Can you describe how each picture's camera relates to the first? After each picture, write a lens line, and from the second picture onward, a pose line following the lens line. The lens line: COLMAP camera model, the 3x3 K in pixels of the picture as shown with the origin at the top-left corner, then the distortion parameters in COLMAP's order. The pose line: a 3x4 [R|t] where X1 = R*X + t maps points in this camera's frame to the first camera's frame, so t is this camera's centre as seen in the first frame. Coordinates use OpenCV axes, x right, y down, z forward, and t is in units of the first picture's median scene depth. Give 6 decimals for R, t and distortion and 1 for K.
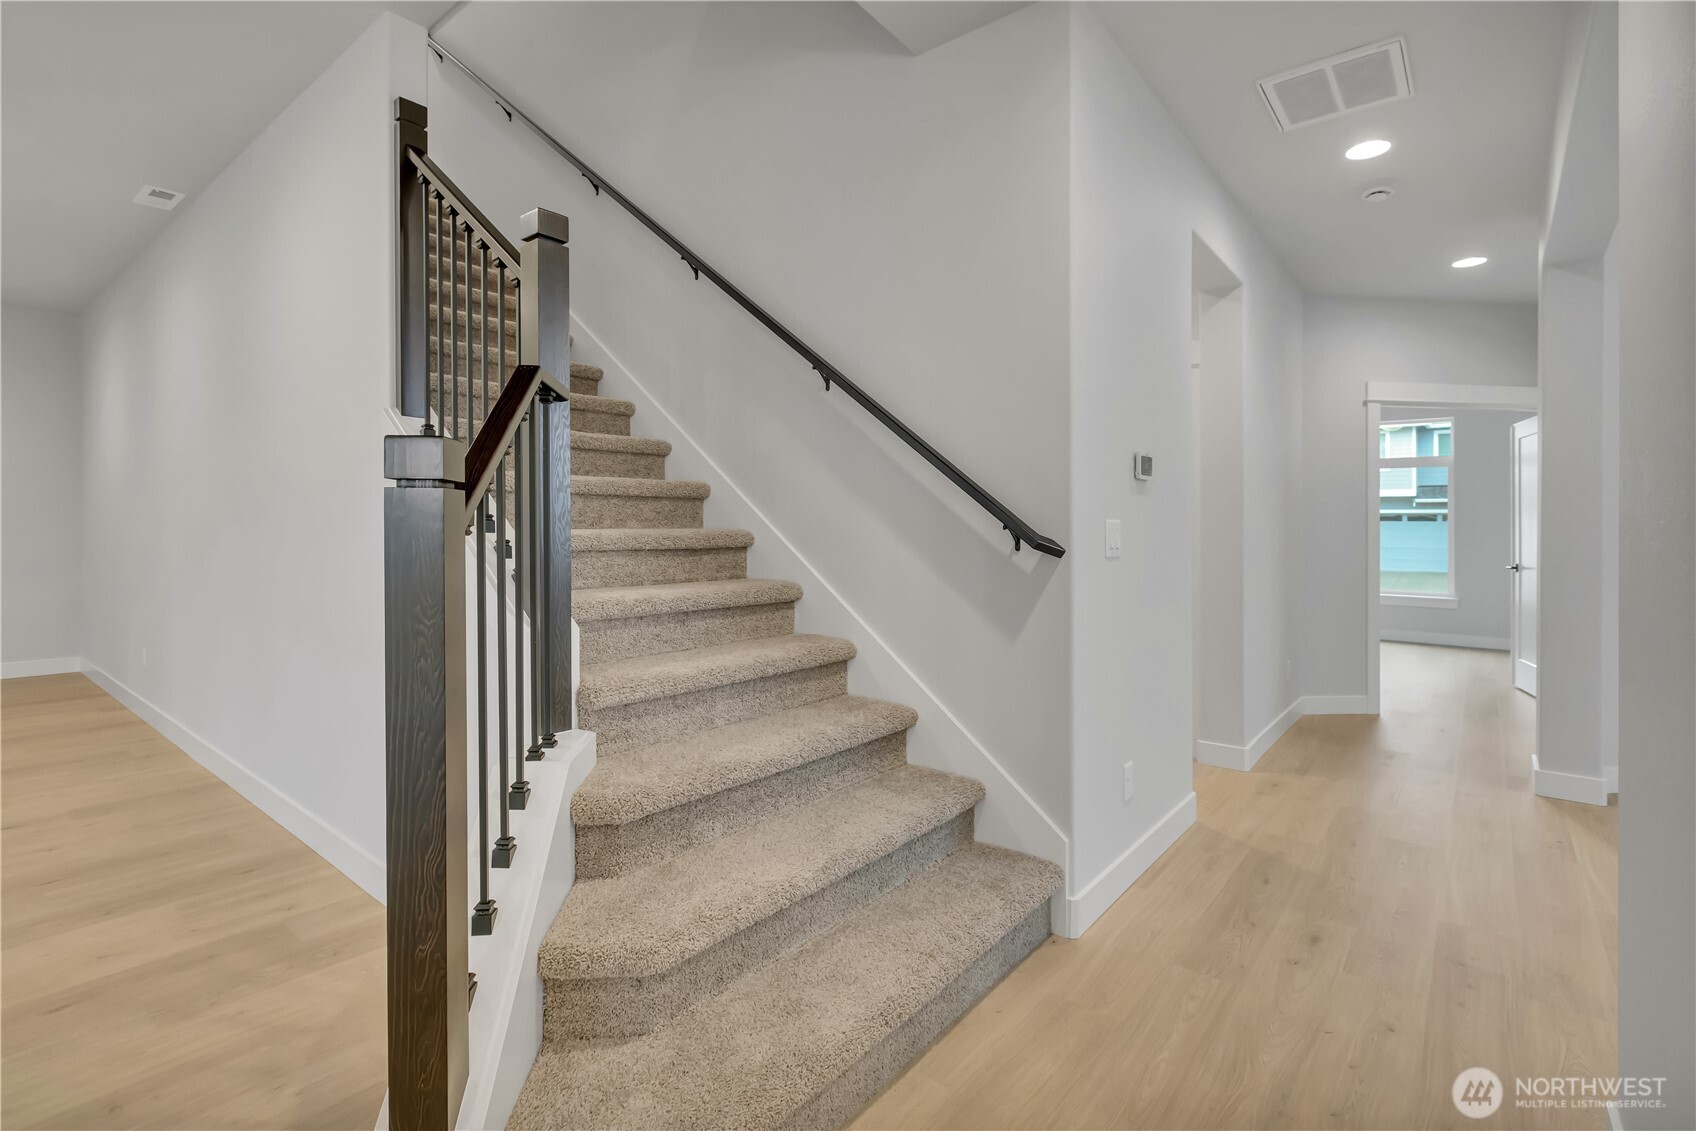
lens RADIAL K [[781.2, 0, 850.6], [0, 781.2, 530.5], [0, 0, 1]] dist [0.001112, -0.000004]
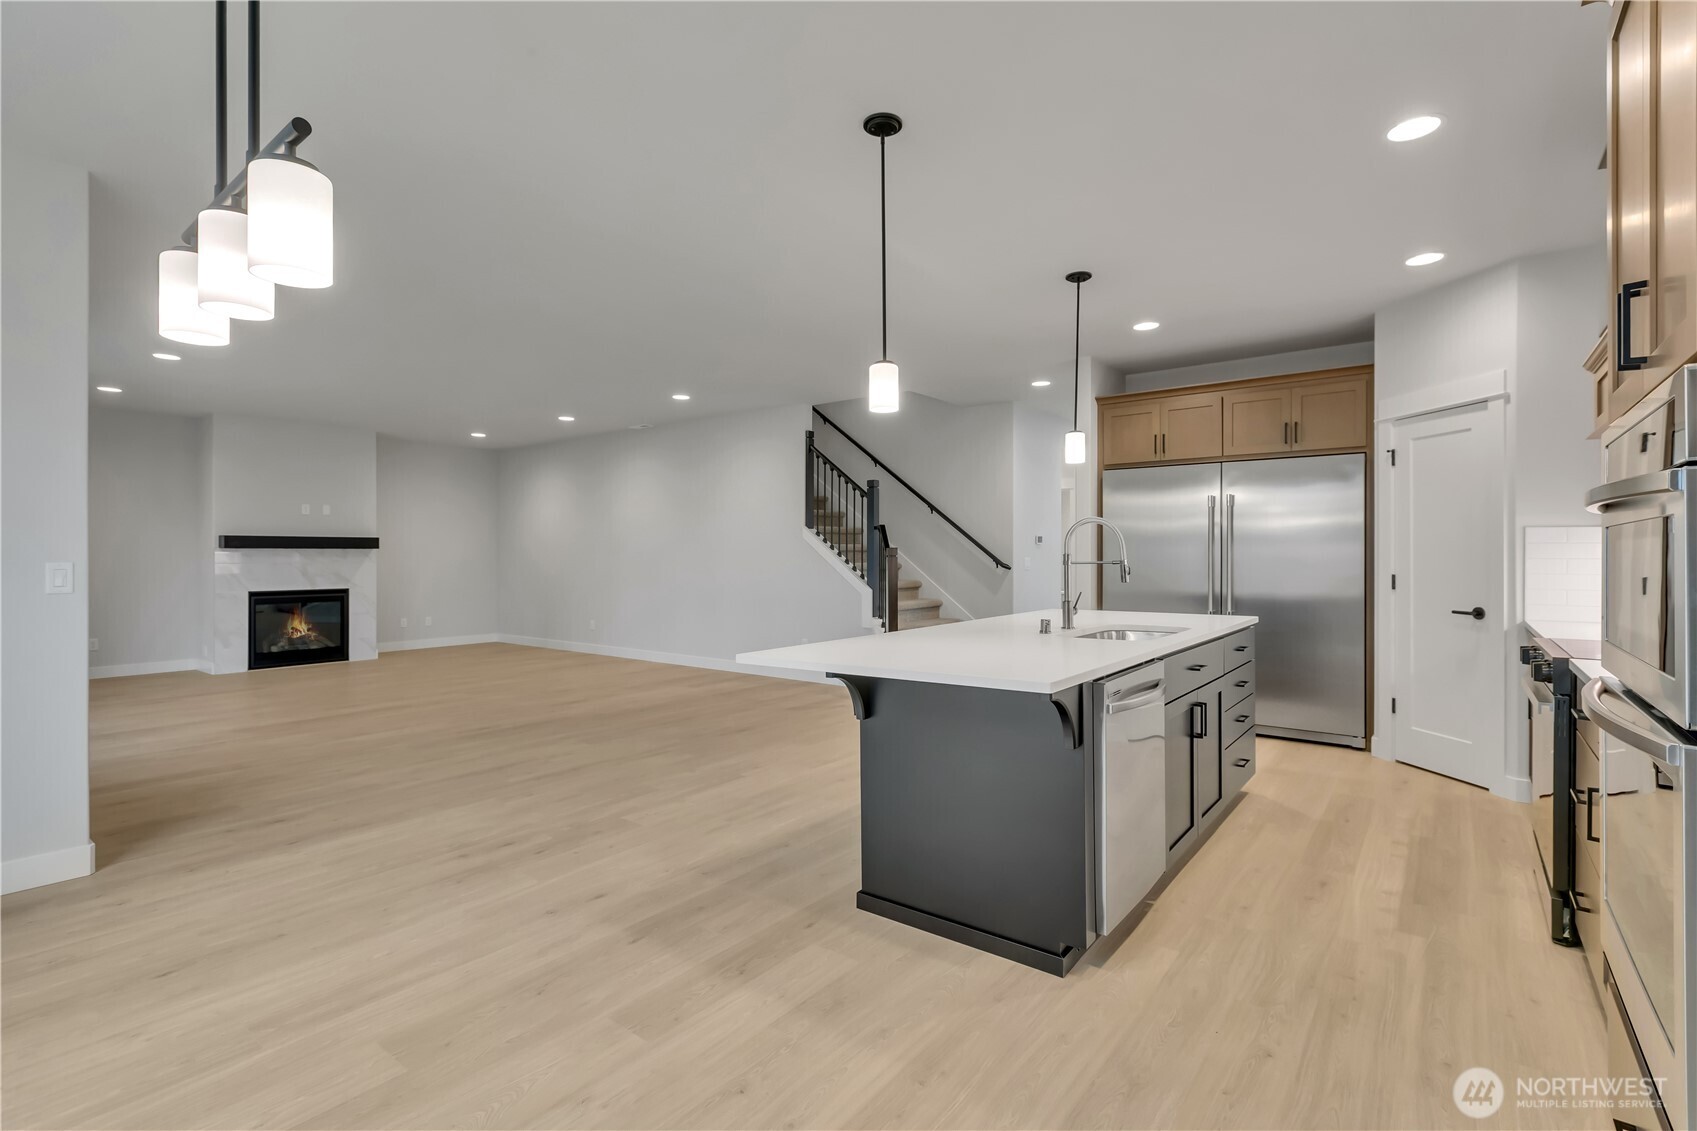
lens RADIAL K [[789.2, 0, 847.6], [0, 789.2, 554.5], [0, 0, 1]] dist [0.000445, 0.000047]
pose [[0.999527, -0.003877, 0.030505, -0.531081], [0.003877, 0.999992, 0.000061, -0.033988], [-0.030505, 0.000058, 0.999535, -2.364895]]
